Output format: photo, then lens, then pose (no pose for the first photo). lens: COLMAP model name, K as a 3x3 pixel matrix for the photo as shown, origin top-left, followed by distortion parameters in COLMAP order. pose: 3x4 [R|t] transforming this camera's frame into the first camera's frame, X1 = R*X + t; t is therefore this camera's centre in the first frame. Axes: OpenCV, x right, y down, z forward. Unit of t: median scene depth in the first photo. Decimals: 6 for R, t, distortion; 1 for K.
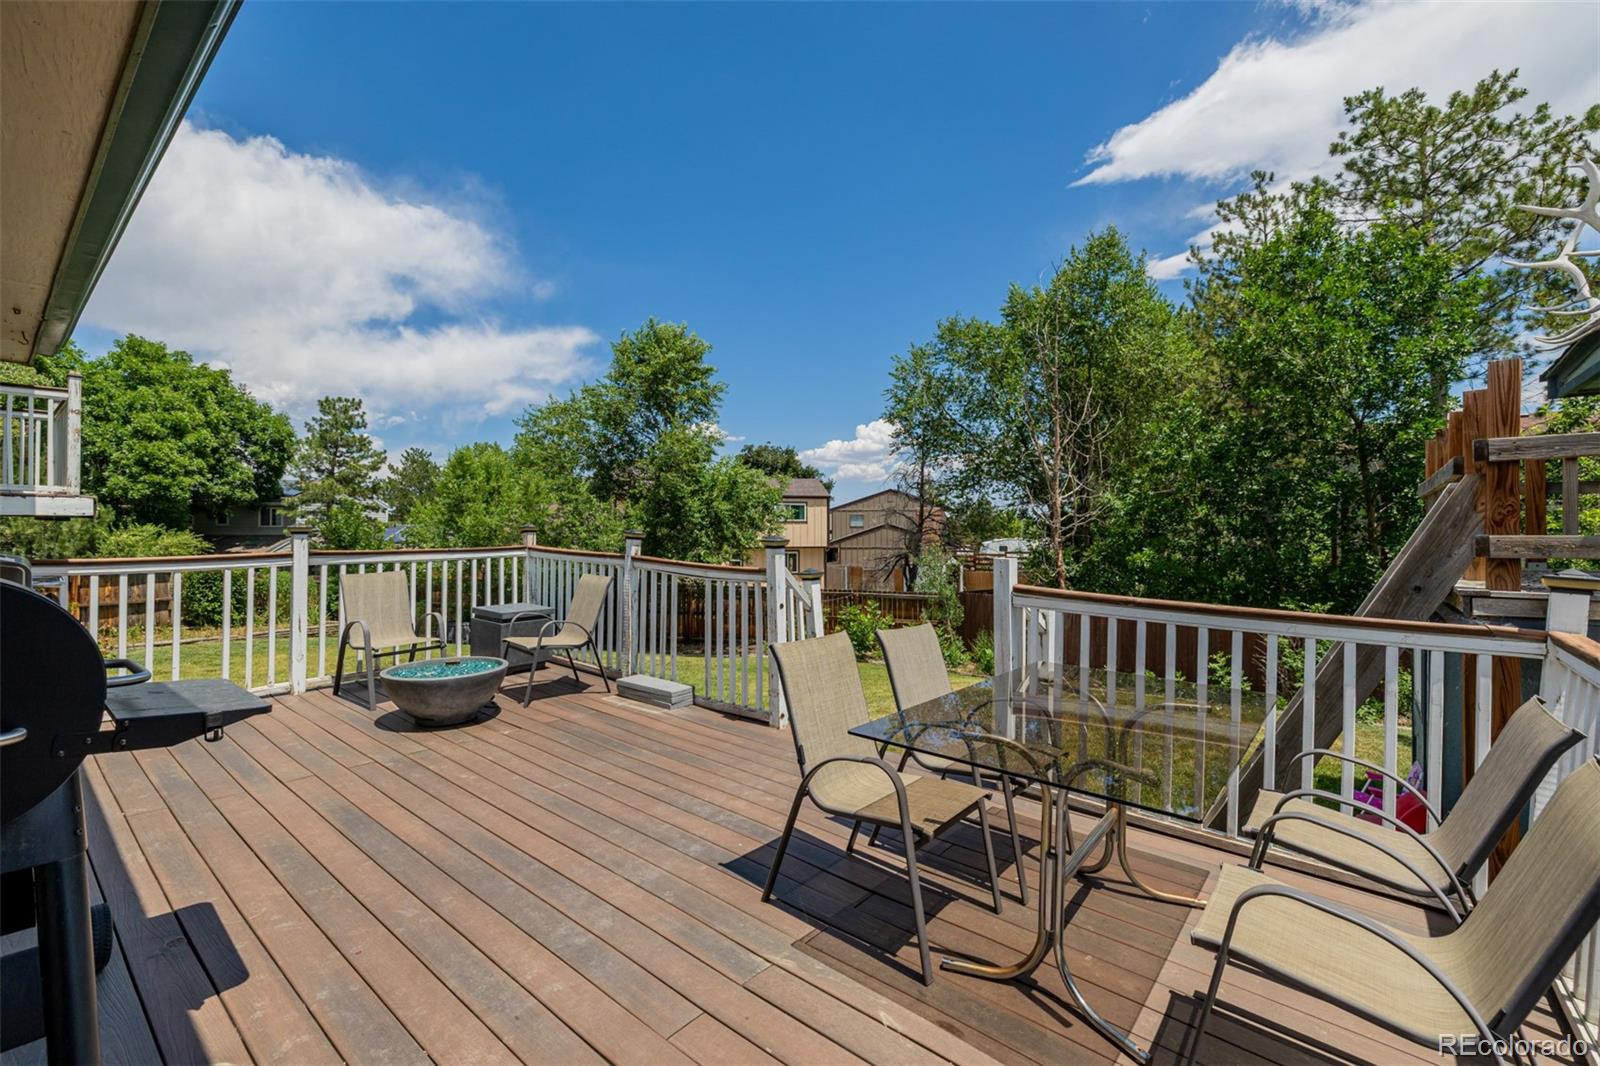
lens RADIAL K [[675.8, 0, 789.1], [0, 675.8, 533.9], [0, 0, 1]] dist [-0.003681, 0.000999]
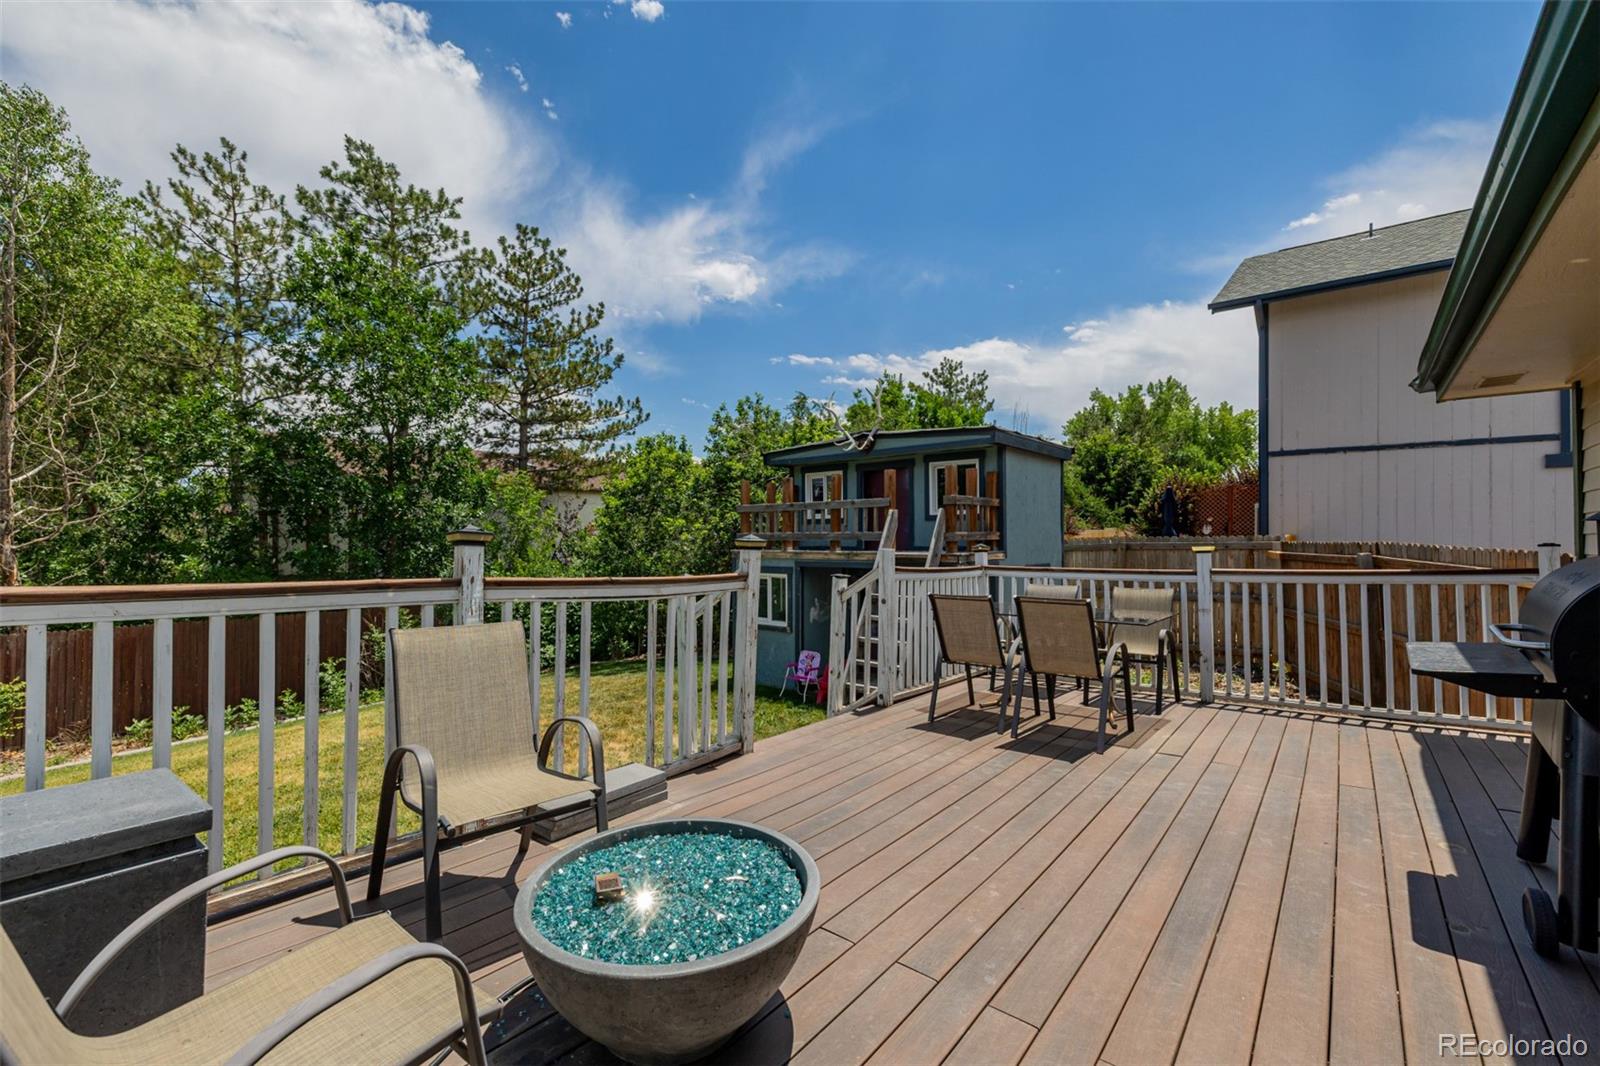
lens RADIAL K [[675.8, 0, 788.7], [0, 675.8, 536.8], [0, 0, 1]] dist [-0.003681, 0.000999]
pose [[0.004212, -0.008493, 0.999955, -1.363279], [0.004907, 0.999952, 0.008472, -0.005957], [-0.999979, 0.004871, 0.004254, 1.417618]]
